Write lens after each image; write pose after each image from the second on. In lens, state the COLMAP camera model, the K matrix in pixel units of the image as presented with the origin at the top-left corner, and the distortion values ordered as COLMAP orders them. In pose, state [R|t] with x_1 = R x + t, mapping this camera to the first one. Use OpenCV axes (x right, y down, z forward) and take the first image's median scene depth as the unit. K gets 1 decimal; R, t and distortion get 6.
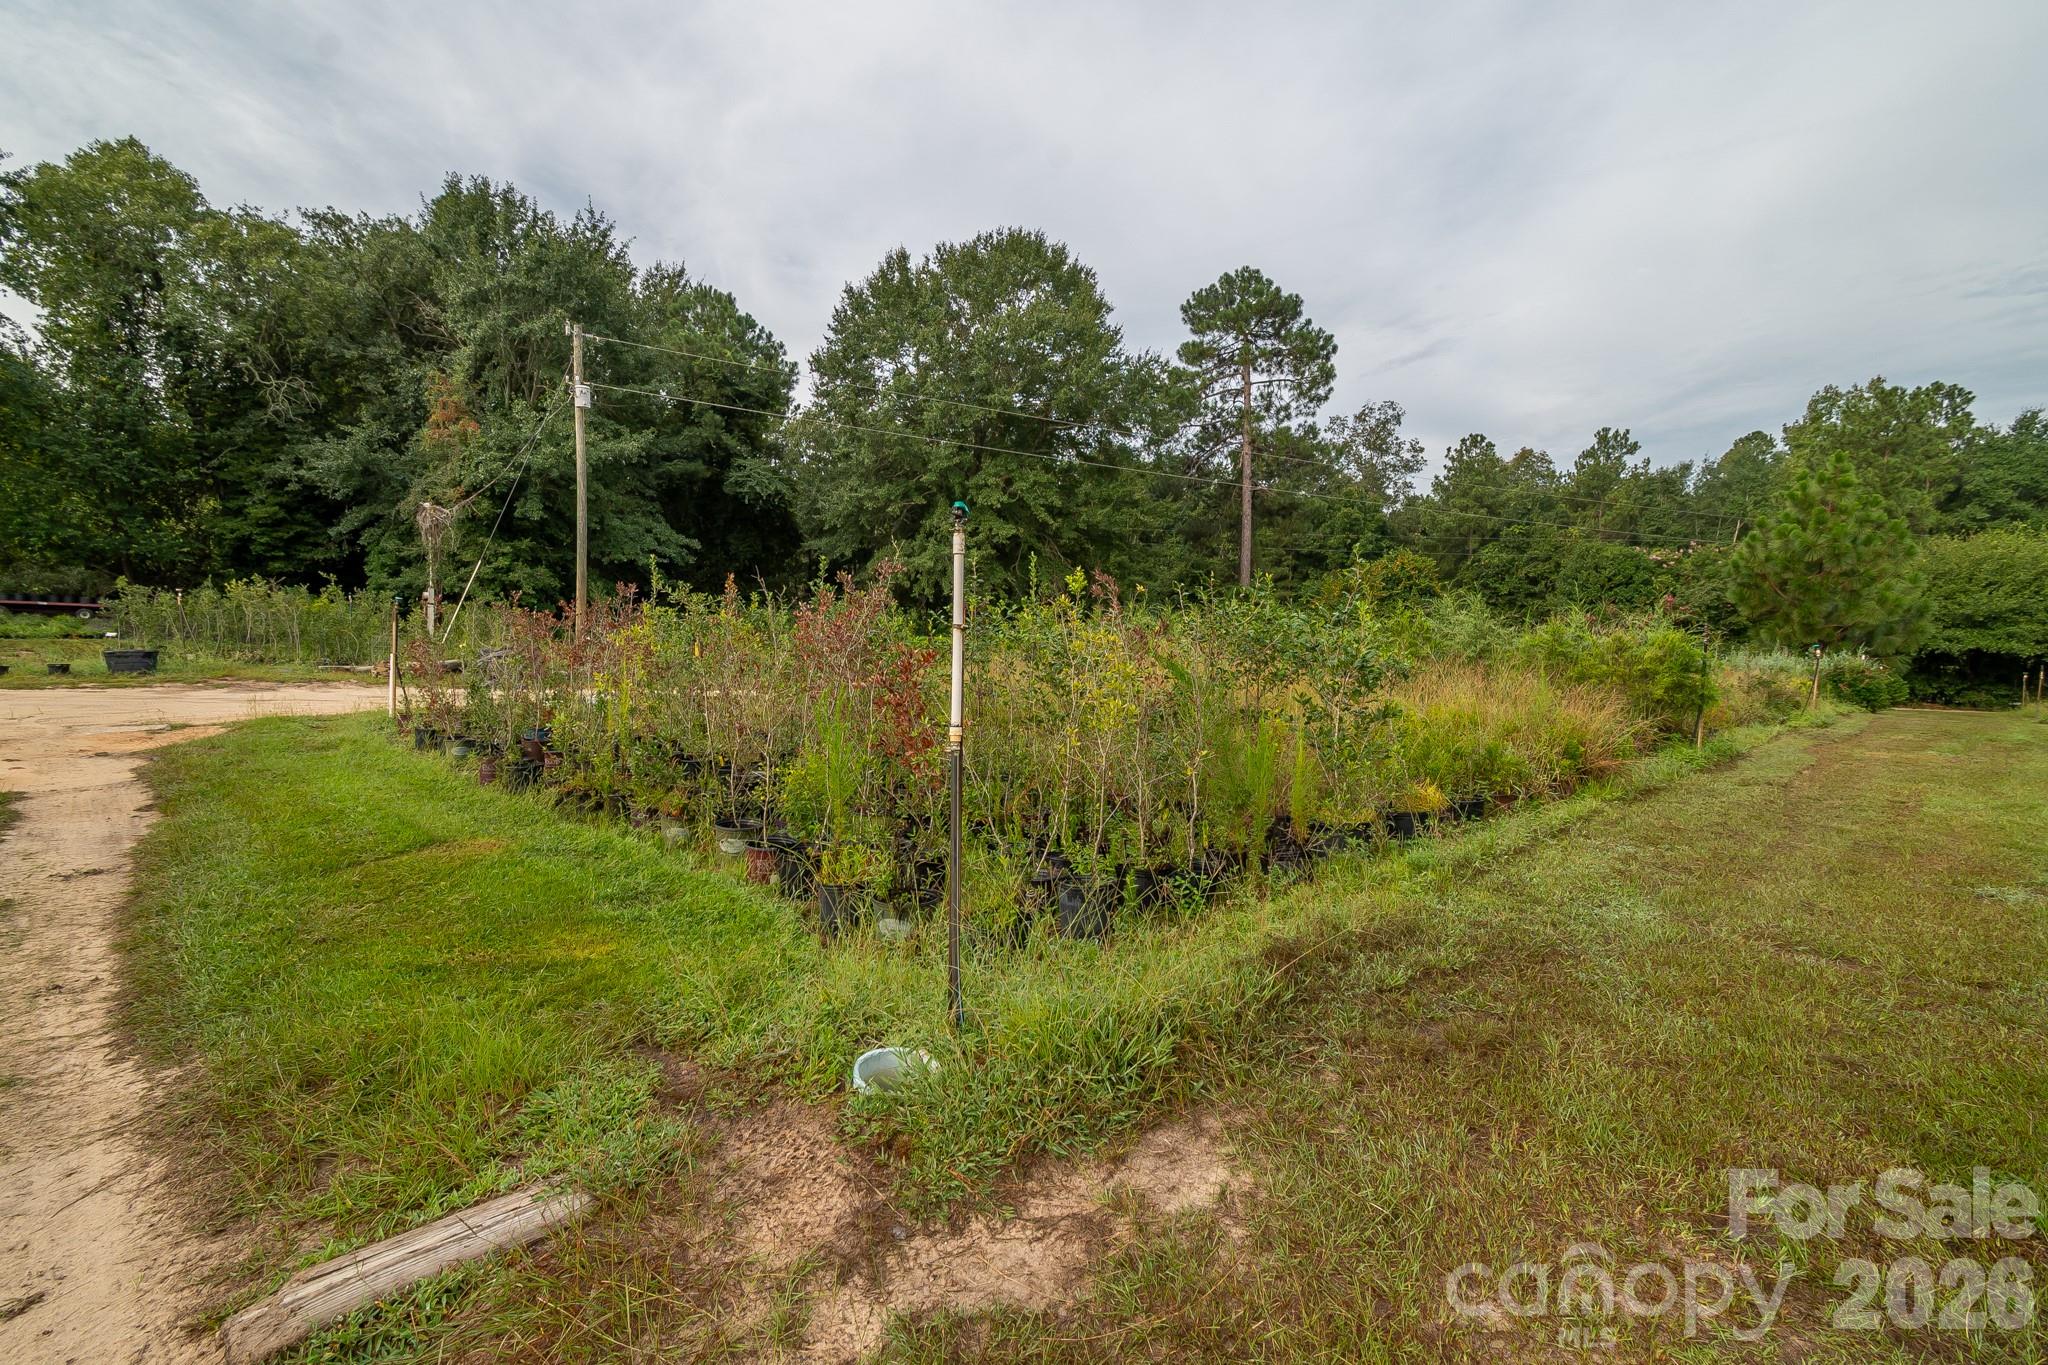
lens RADIAL K [[899.5, 0, 1021.1], [0, 899.5, 678.4], [0, 0, 1]] dist [0.005345, -0.003027]
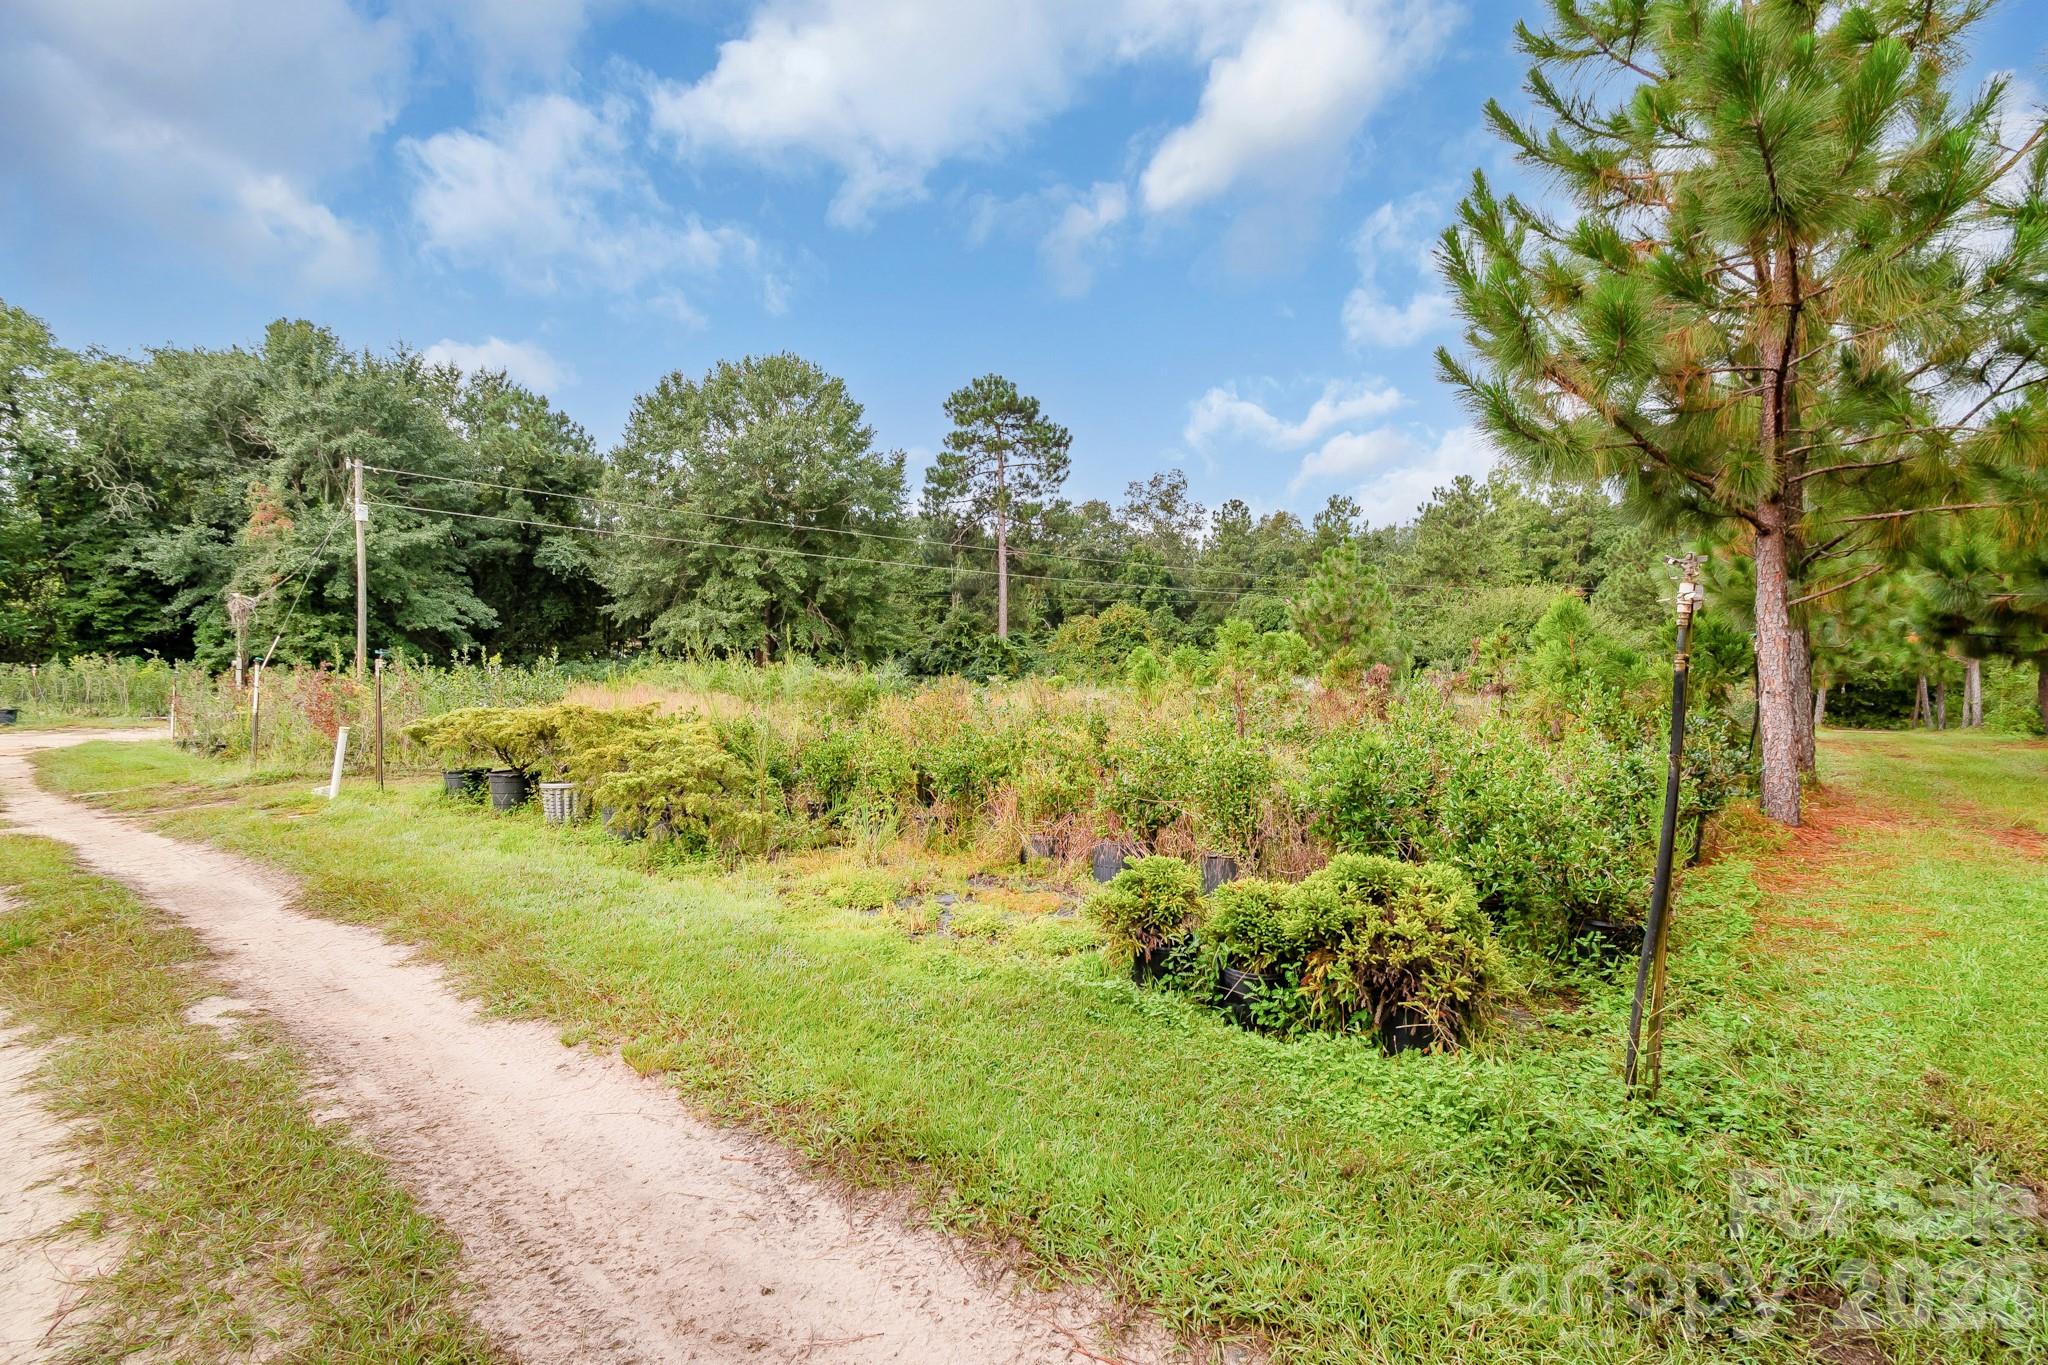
lens RADIAL K [[899.5, 0, 1019.2], [0, 899.5, 680.2], [0, 0, 1]] dist [0.005345, -0.003027]
pose [[0.995603, -0.024262, 0.090476, 0.260132], [0.028345, 0.998624, -0.044119, 0.016789], [-0.089281, 0.046490, 0.994921, -0.297238]]
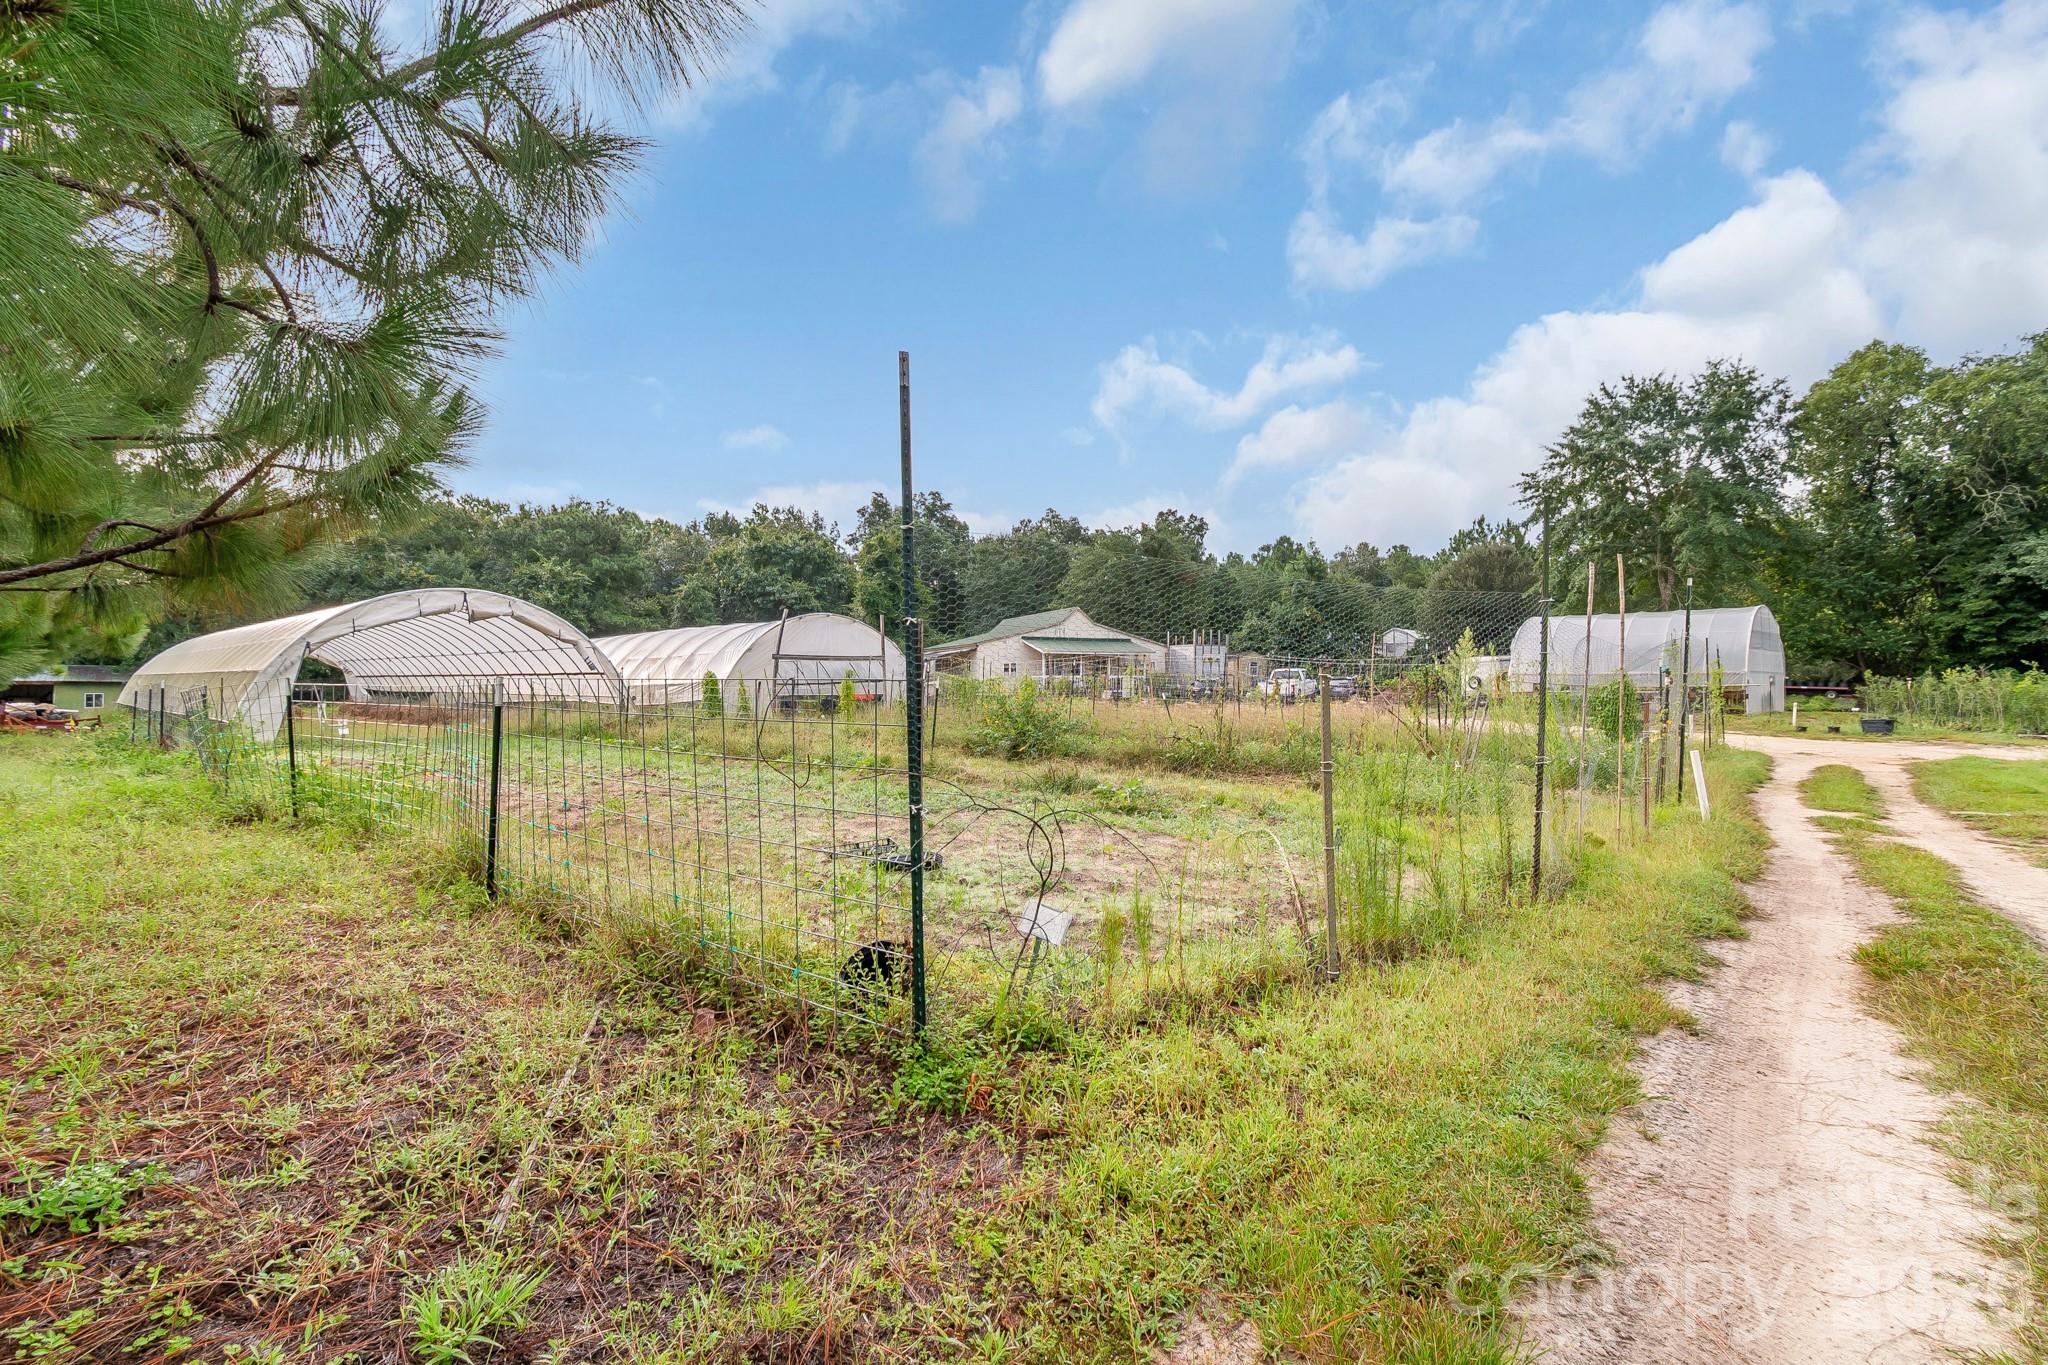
lens RADIAL K [[899.5, 0, 1033.8], [0, 899.5, 680.1], [0, 0, 1]] dist [0.005345, -0.003027]
pose [[0.063322, -0.025958, -0.997656, 0.246552], [-0.056445, 0.997968, -0.029548, 0.015519], [0.996396, 0.058183, 0.061728, -0.285963]]
